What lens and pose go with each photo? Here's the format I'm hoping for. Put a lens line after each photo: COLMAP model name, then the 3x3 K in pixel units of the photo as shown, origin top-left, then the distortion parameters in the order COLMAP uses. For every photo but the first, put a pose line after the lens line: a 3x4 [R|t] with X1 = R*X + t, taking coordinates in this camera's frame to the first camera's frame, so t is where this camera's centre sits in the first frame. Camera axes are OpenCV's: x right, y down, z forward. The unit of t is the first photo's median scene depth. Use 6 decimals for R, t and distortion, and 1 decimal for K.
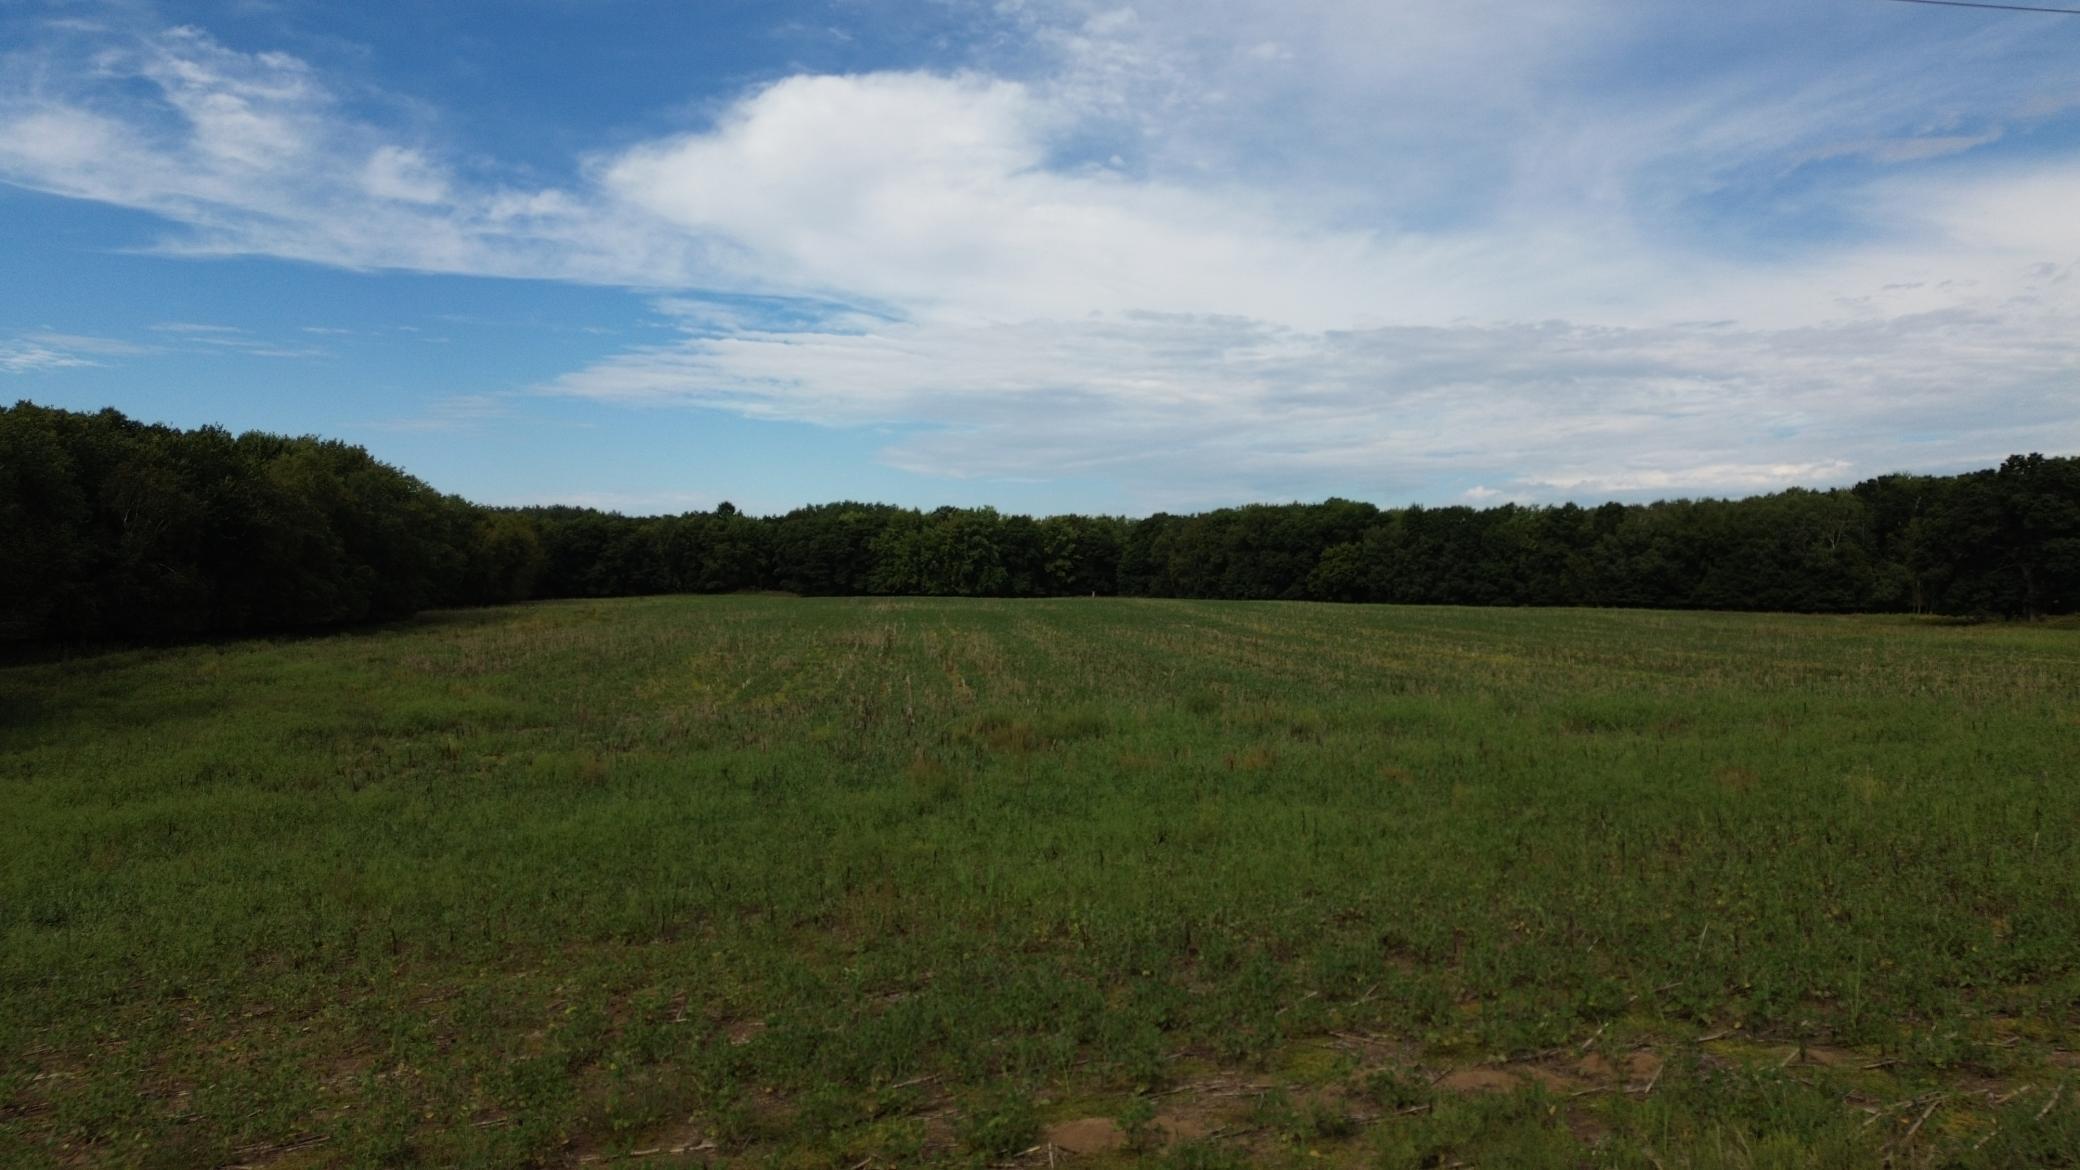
lens RADIAL K [[1434.5, 0, 1068.9], [0, 1434.5, 576.4], [0, 0, 1]] dist [0.086393, -0.083489]
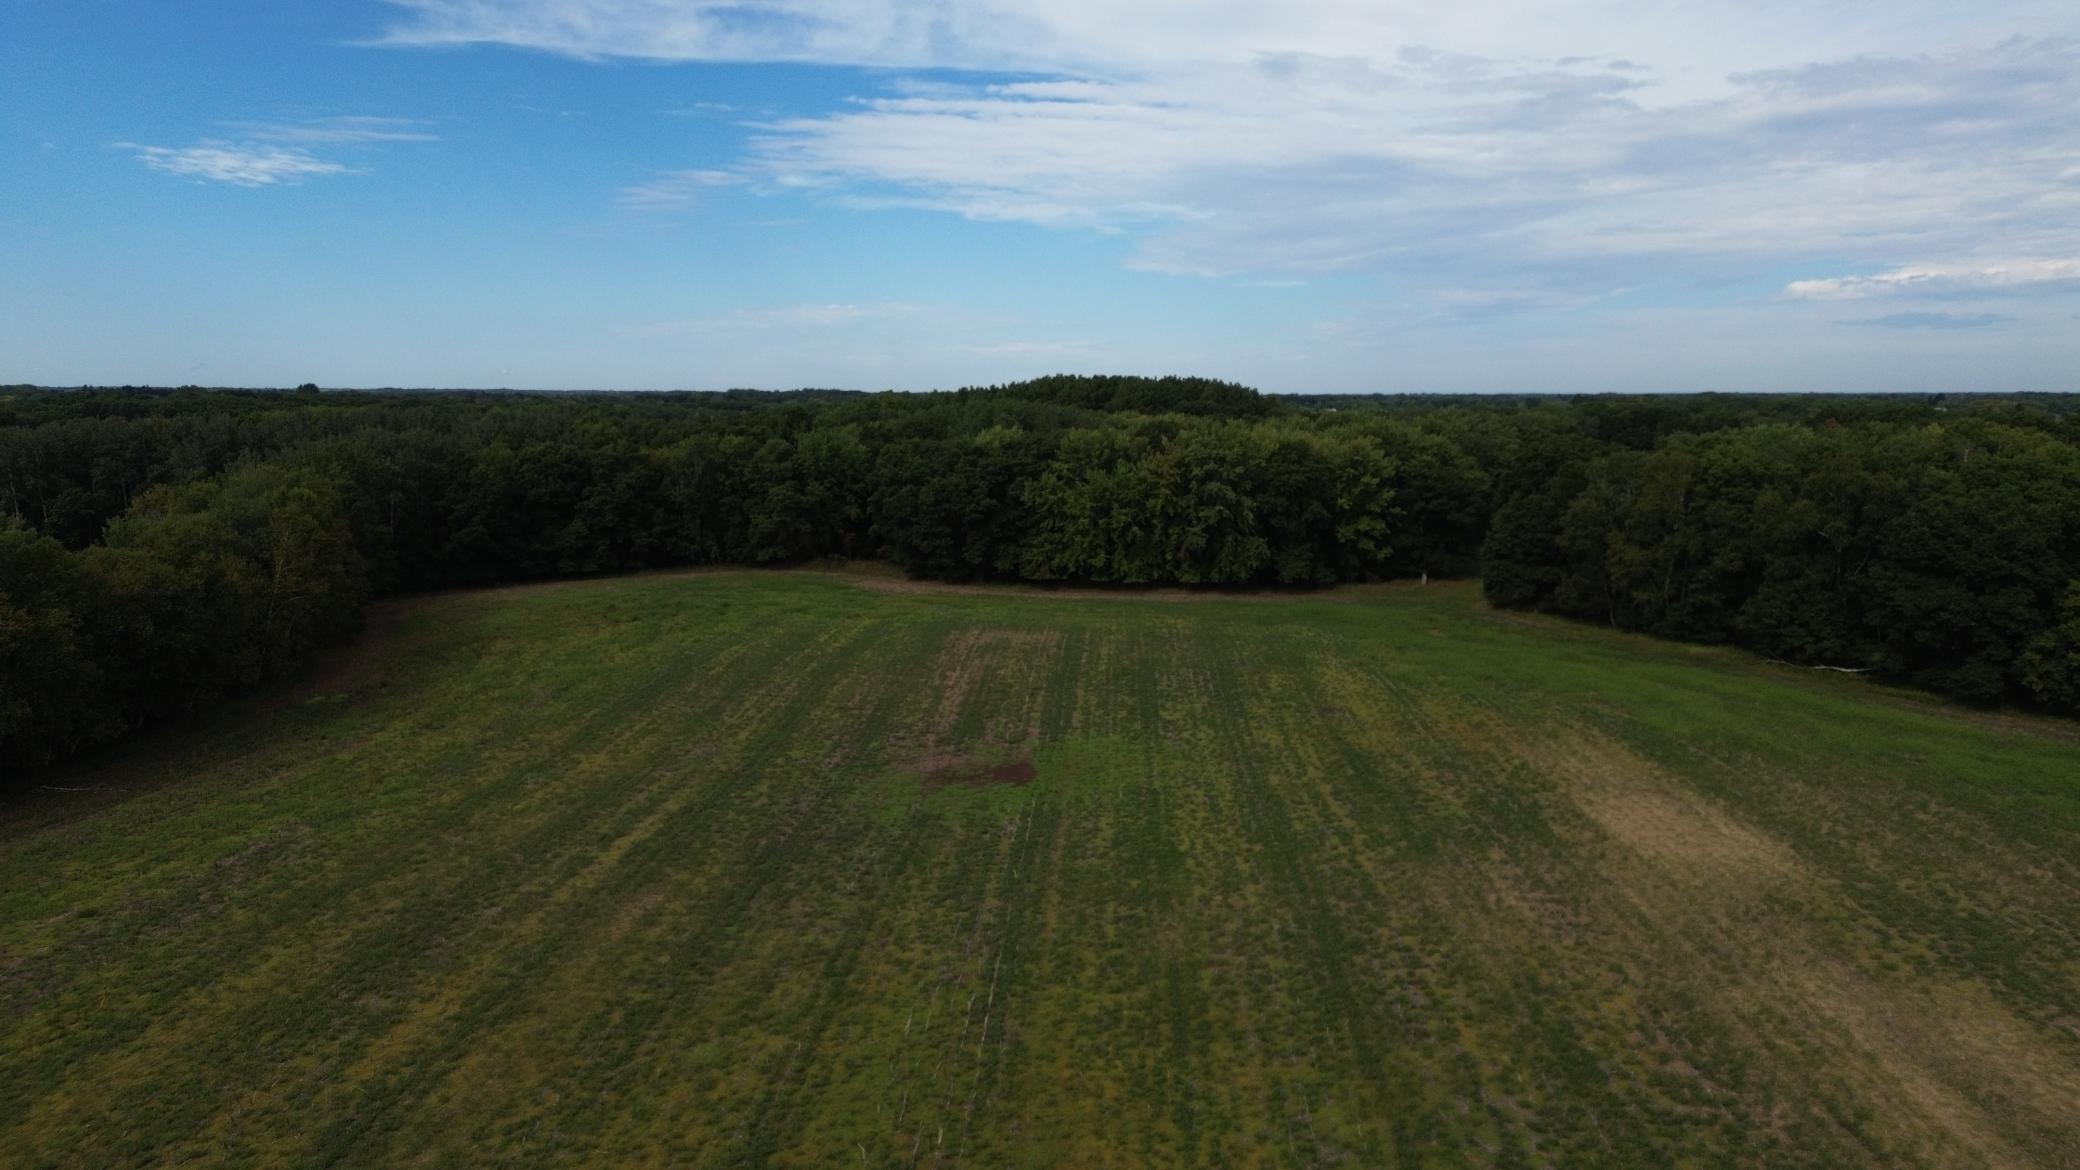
lens RADIAL K [[1466.2, 0, 1033.4], [0, 1466.2, 575.9], [0, 0, 1]] dist [0.096144, -0.095044]
pose [[0.983945, 0.022469, -0.177051, -0.031605], [0.000105, 0.991970, 0.126470, -0.063068], [0.178471, -0.124458, 0.976042, 0.432852]]
